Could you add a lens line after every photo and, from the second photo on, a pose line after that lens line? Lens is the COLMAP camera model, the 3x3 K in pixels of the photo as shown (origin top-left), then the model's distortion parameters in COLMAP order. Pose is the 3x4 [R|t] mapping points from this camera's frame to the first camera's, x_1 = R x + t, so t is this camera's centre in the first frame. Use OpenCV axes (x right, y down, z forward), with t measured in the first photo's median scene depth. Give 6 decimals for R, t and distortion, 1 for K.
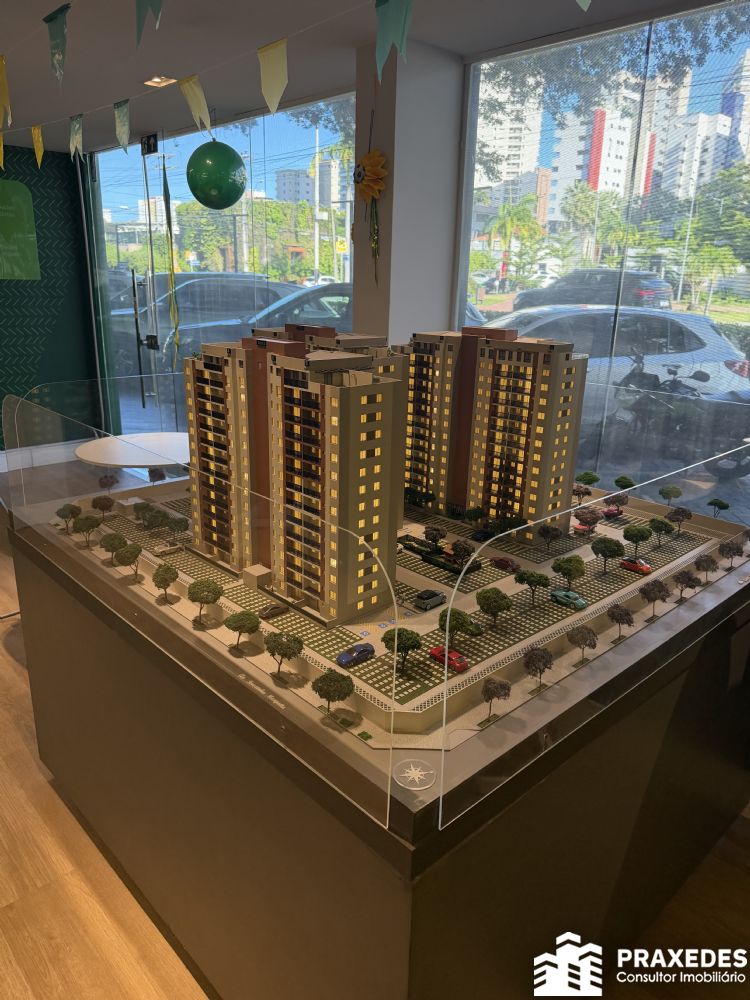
lens RADIAL K [[707.2, 0, 372.9], [0, 707.2, 497.2], [0, 0, 1]] dist [0.054551, -0.079504]
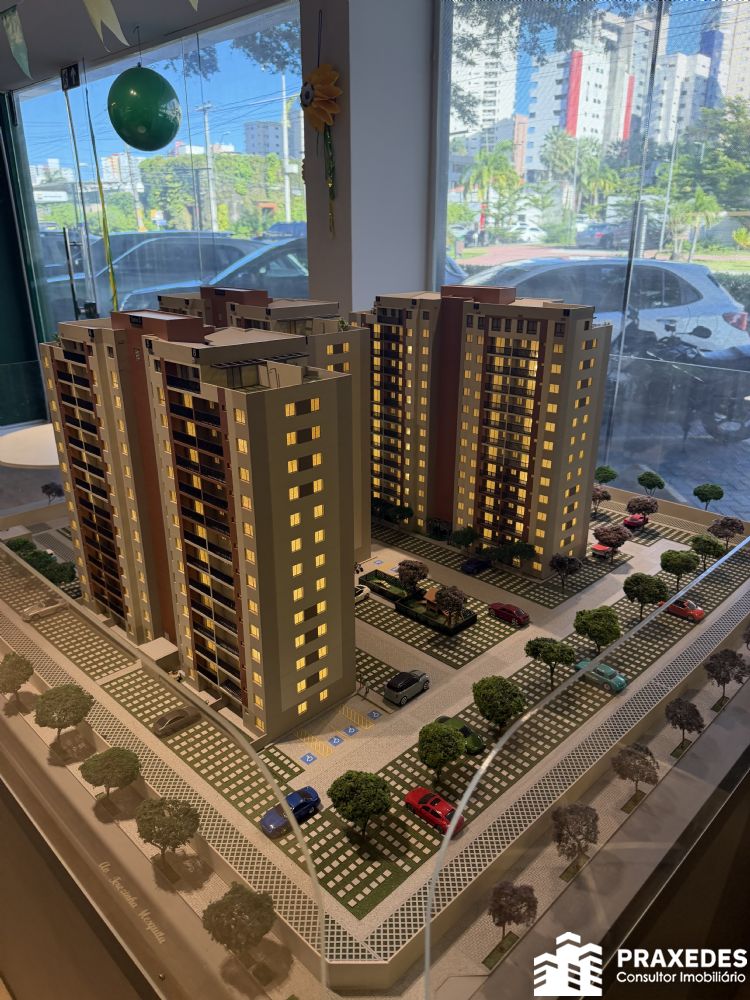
lens RADIAL K [[707.2, 0, 379.8], [0, 707.2, 506.4], [0, 0, 1]] dist [0.054551, -0.079504]
pose [[0.998924, -0.035527, 0.029823, 0.025663], [0.033472, 0.997207, 0.066765, -0.050693], [-0.032112, -0.065694, 0.997323, 0.200235]]
